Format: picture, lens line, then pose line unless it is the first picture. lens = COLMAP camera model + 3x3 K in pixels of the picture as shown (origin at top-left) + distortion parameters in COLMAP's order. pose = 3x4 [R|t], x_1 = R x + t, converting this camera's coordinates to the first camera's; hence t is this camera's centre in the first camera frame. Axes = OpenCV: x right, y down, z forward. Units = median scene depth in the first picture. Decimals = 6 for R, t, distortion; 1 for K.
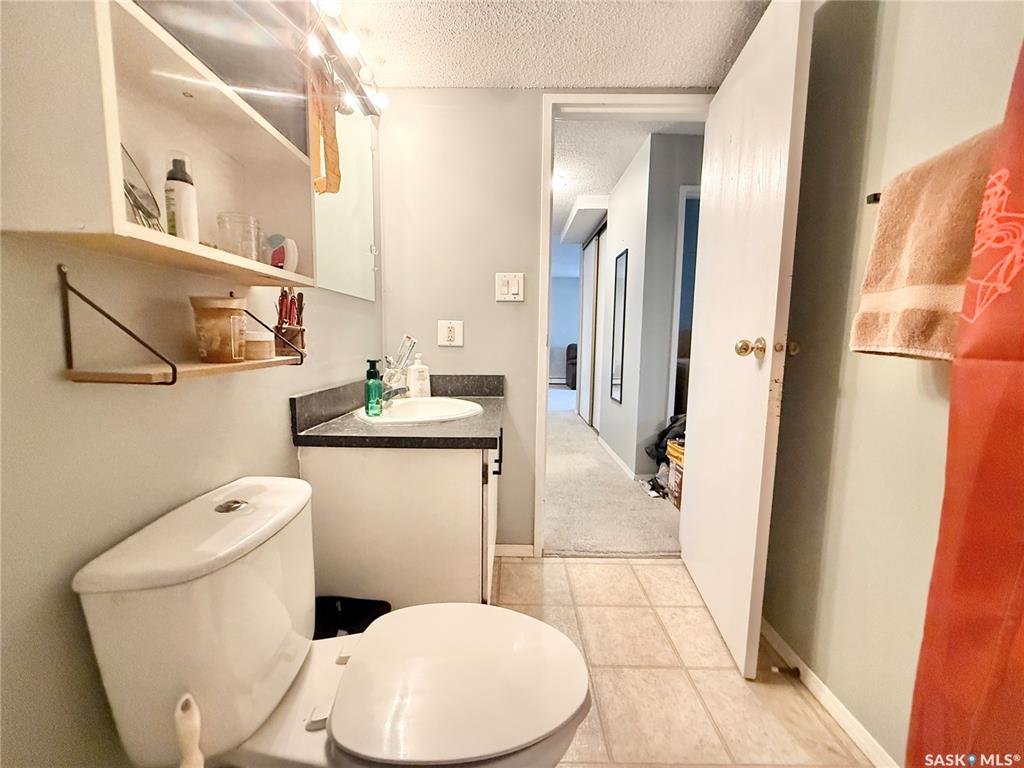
lens RADIAL K [[406.7, 0, 509.3], [0, 406.7, 383.5], [0, 0, 1]] dist [0.003037, -0.000296]
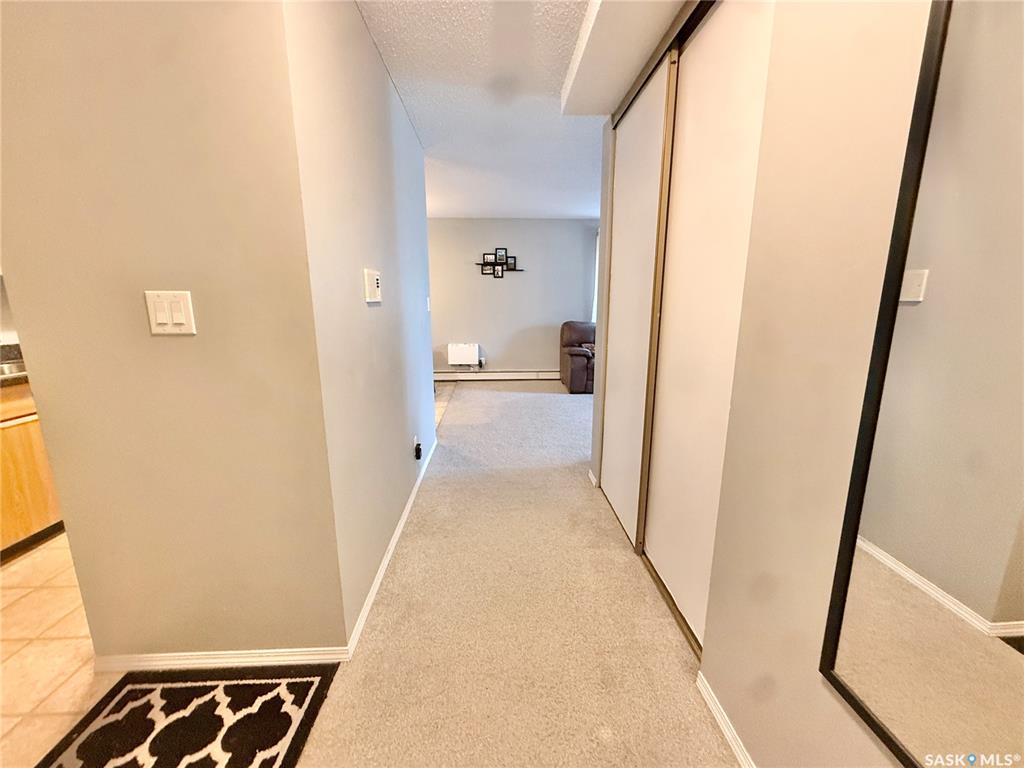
lens RADIAL K [[406.7, 0, 510.8], [0, 406.7, 381.9], [0, 0, 1]] dist [0.003037, -0.000296]
pose [[0.998822, -0.022646, 0.042920, 0.051158], [0.018331, 0.994979, 0.098396, -0.109508], [-0.044933, -0.097493, 0.994221, 0.581353]]
